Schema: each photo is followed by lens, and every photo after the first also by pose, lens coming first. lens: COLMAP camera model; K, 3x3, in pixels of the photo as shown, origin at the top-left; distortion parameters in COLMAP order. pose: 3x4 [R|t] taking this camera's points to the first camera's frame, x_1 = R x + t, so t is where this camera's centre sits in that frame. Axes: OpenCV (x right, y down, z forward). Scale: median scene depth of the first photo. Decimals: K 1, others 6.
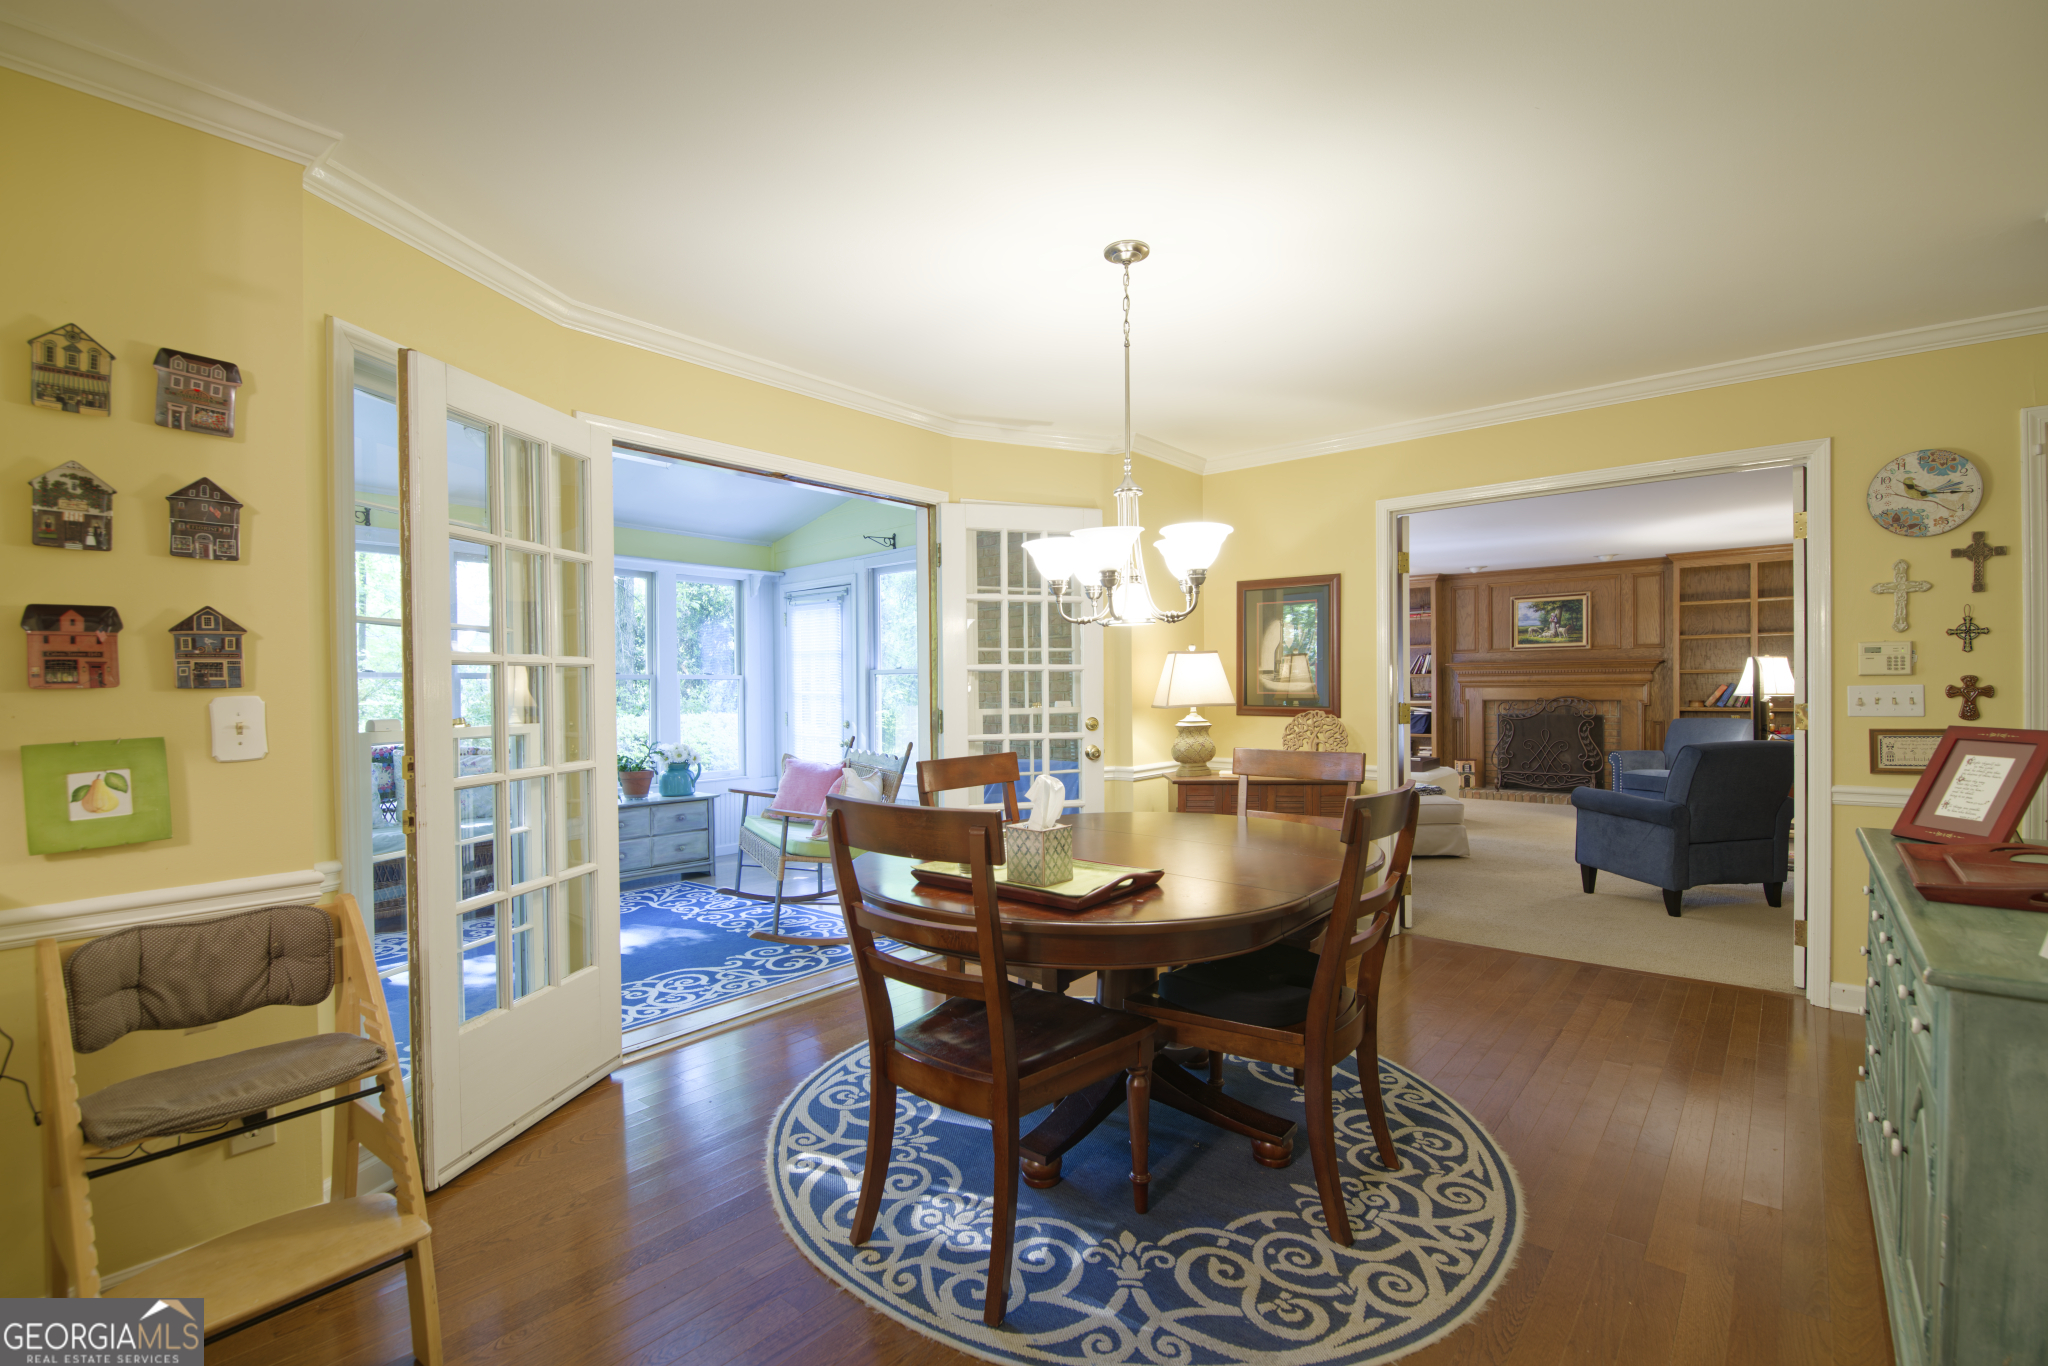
lens RADIAL K [[927.5, 0, 1016.9], [0, 927.5, 688.2], [0, 0, 1]] dist [-0.000482, -0.004197]
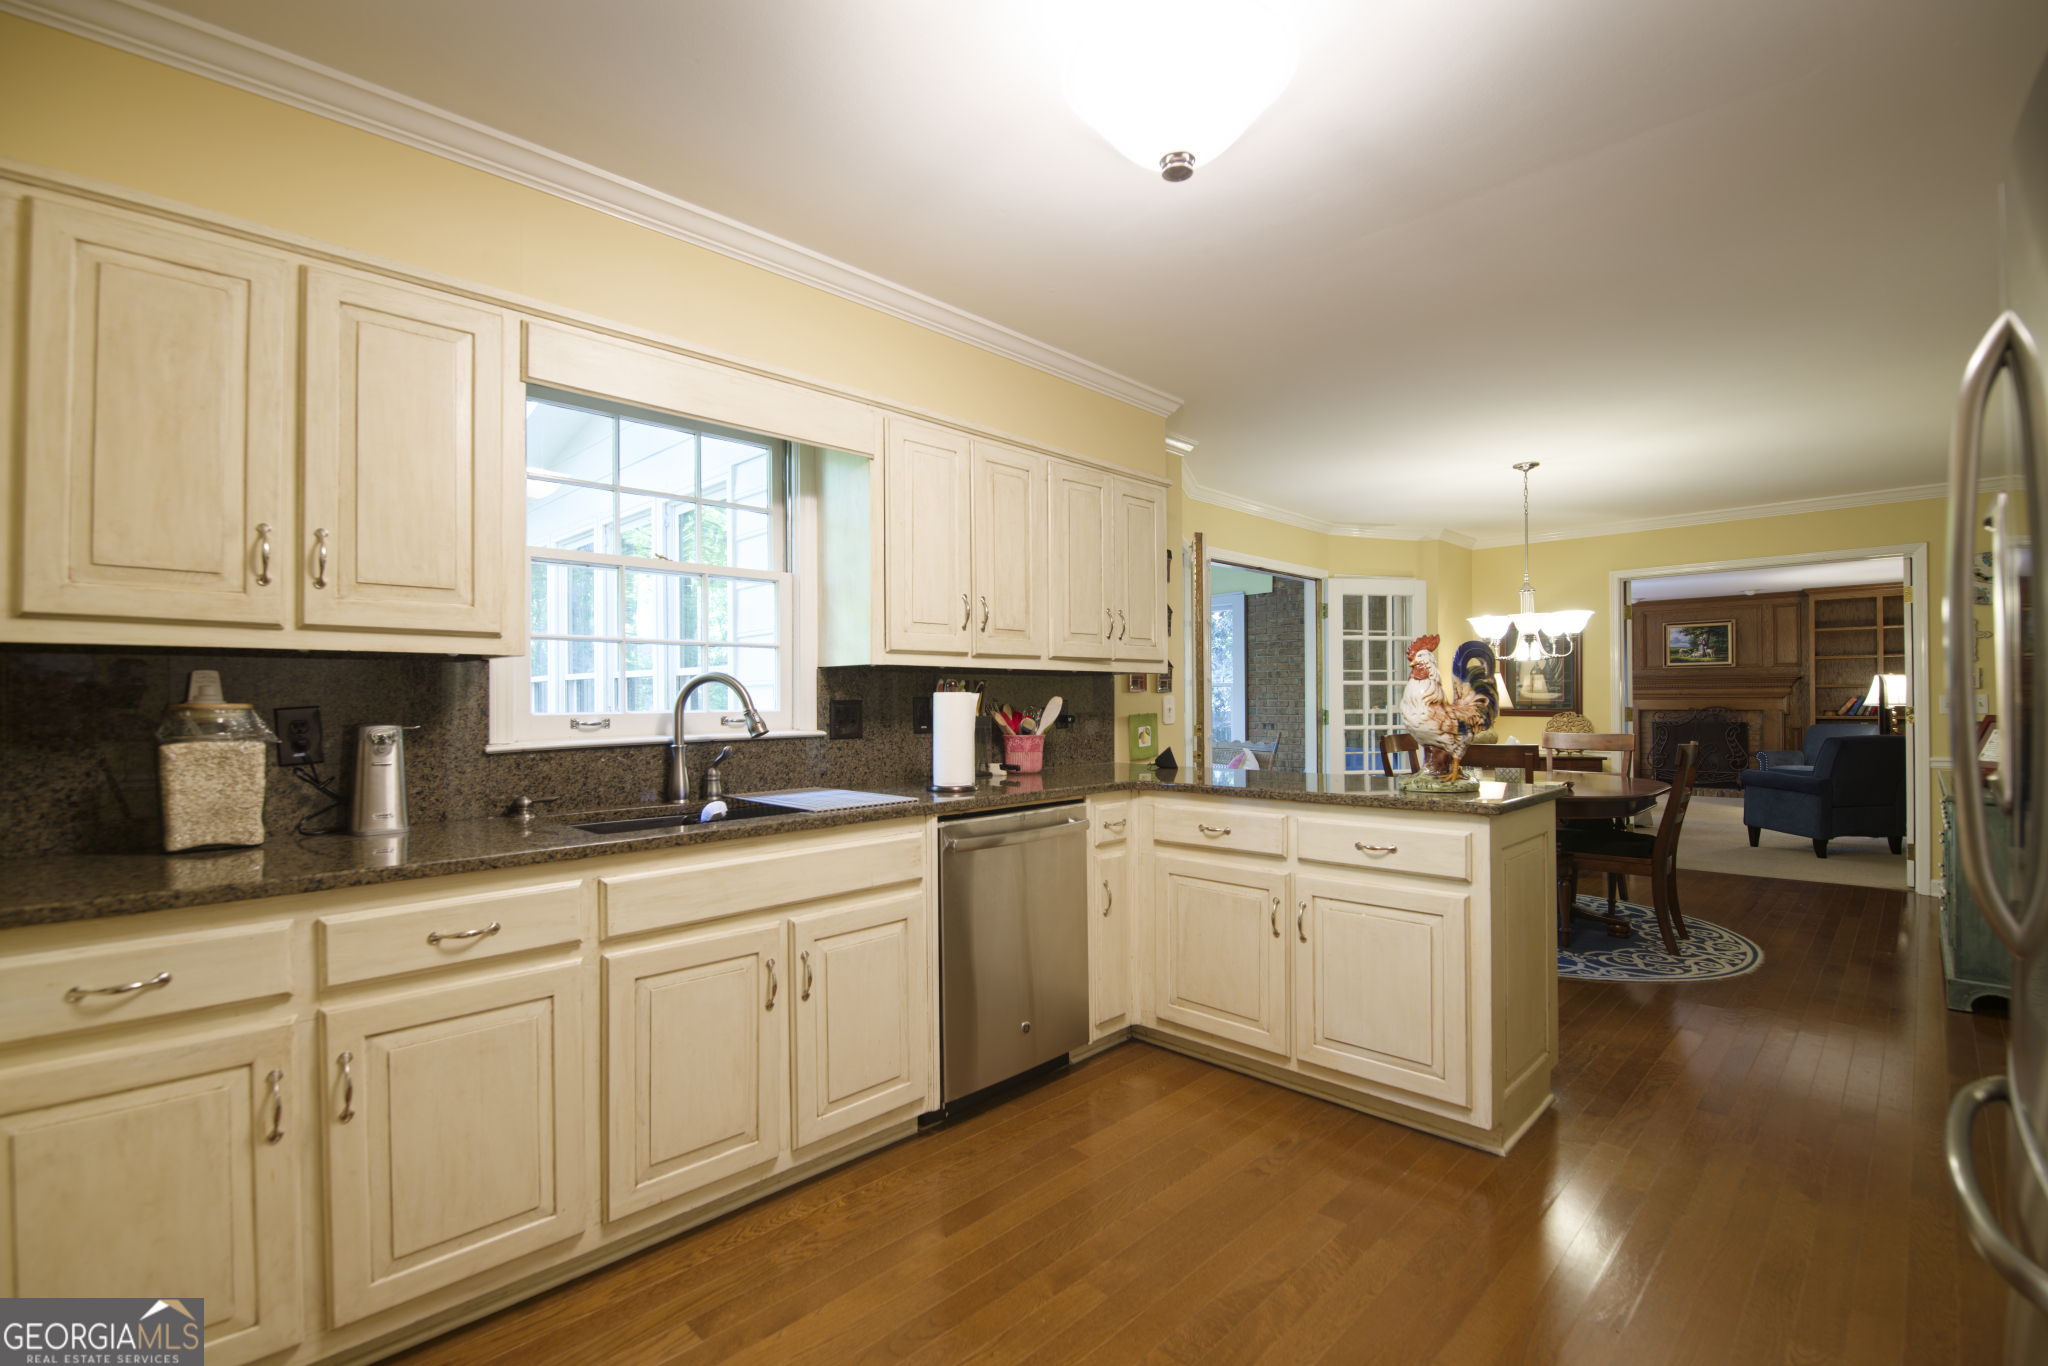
lens RADIAL K [[927.5, 0, 1027.6], [0, 927.5, 687.0], [0, 0, 1]] dist [-0.000482, -0.004197]
pose [[0.997245, 0.002148, -0.074146, -0.276031], [-0.003273, 0.999881, -0.015051, 0.005977], [0.074105, 0.015252, 0.997134, -0.351147]]
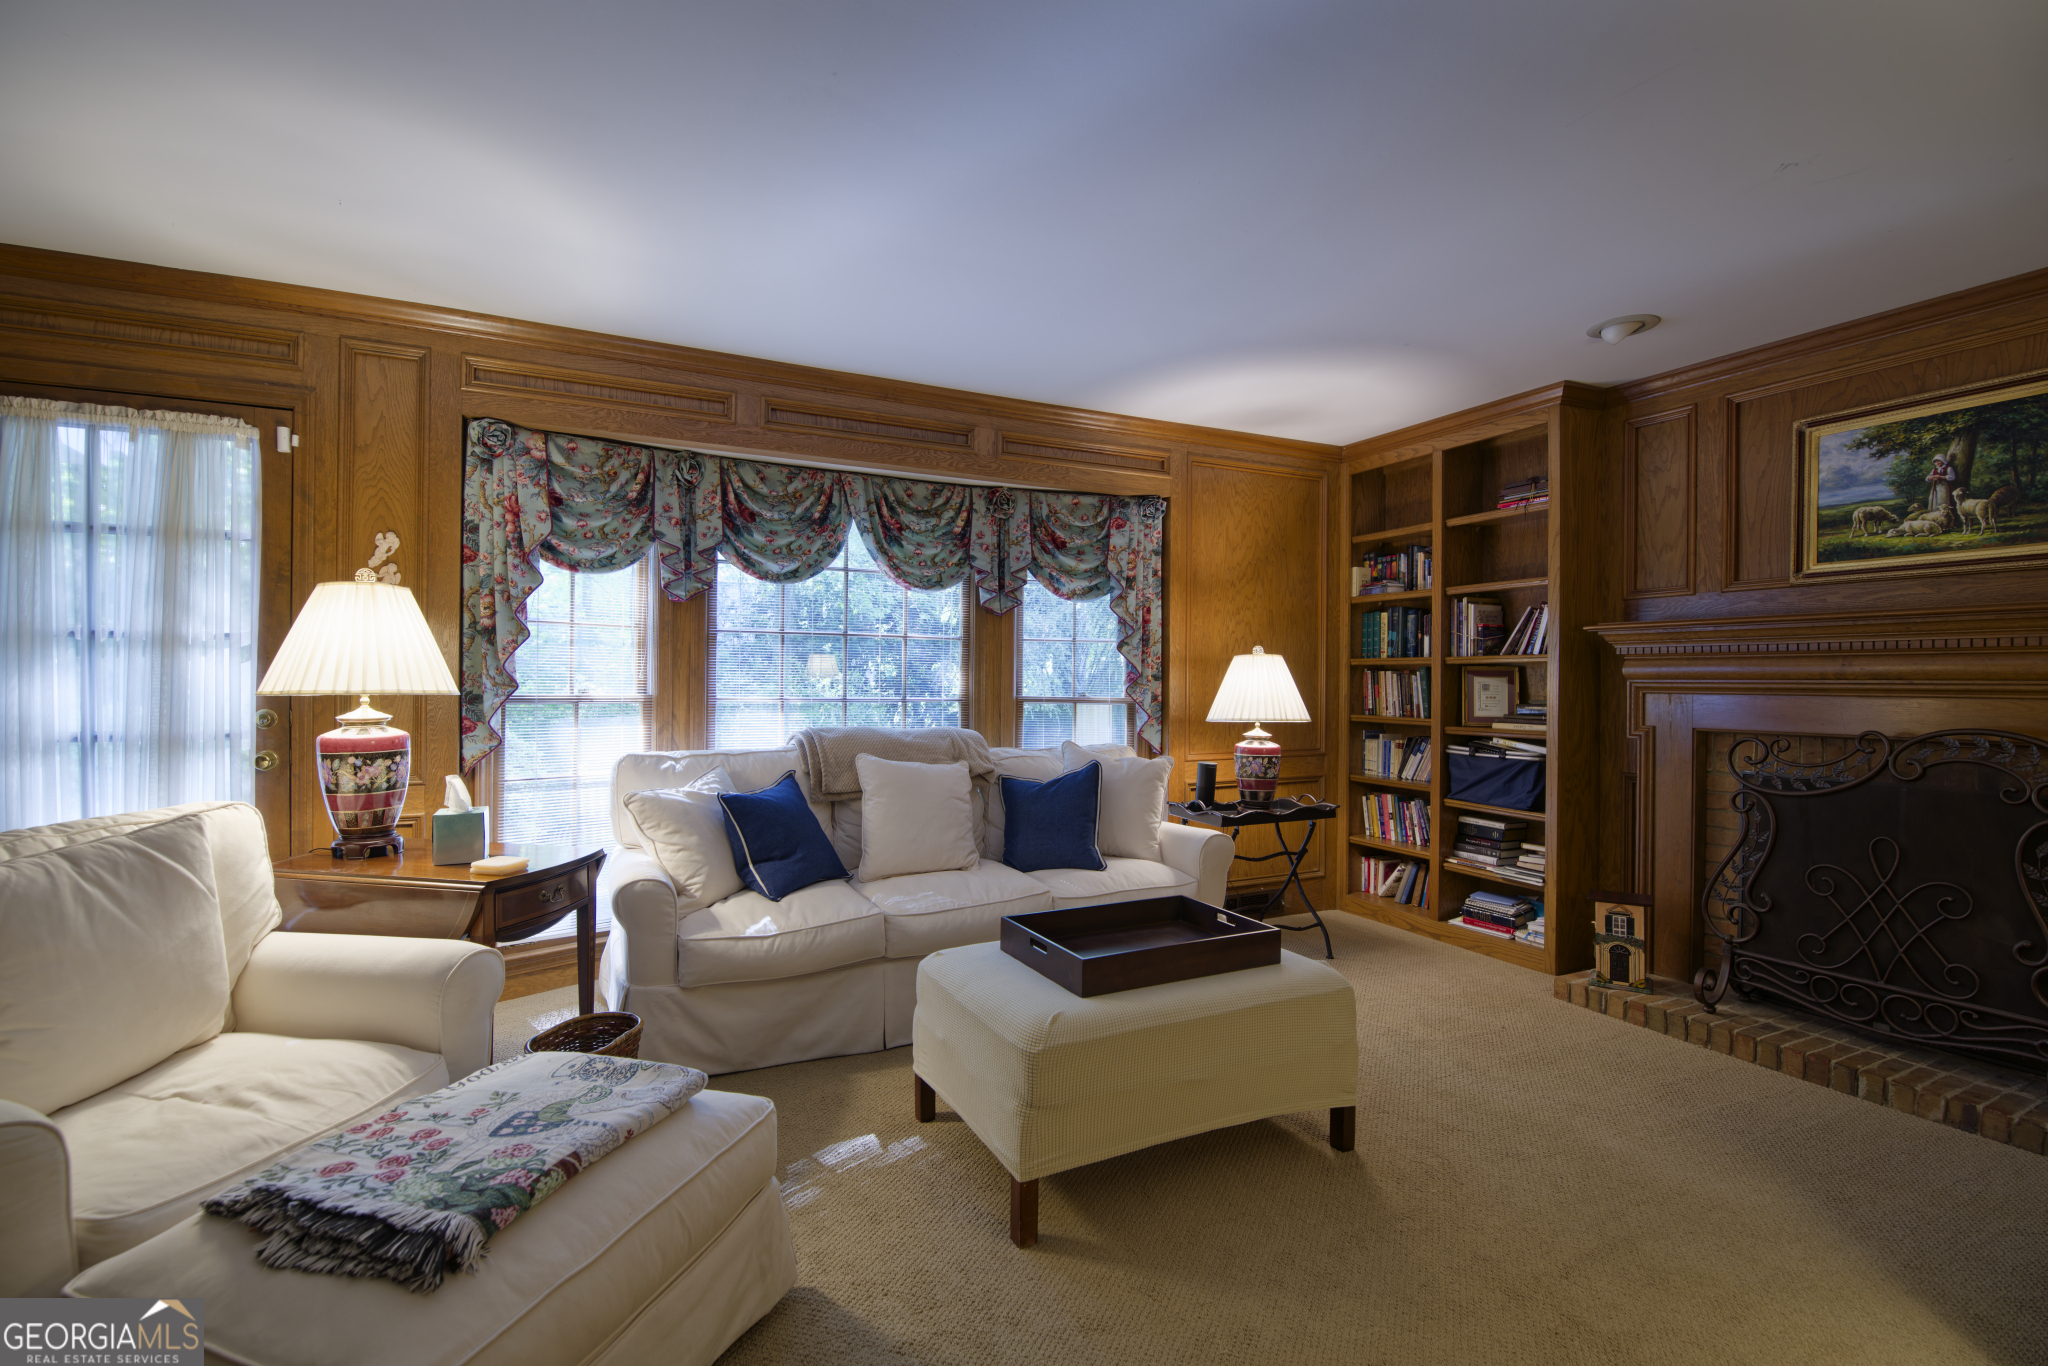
lens RADIAL K [[927.5, 0, 1021.0], [0, 927.5, 680.2], [0, 0, 1]] dist [-0.000482, -0.004197]
pose [[0.915712, 0.011378, -0.401675, 0.593950], [-0.010503, 0.999935, 0.004380, -0.006223], [0.401698, 0.000209, 0.915772, 0.840556]]
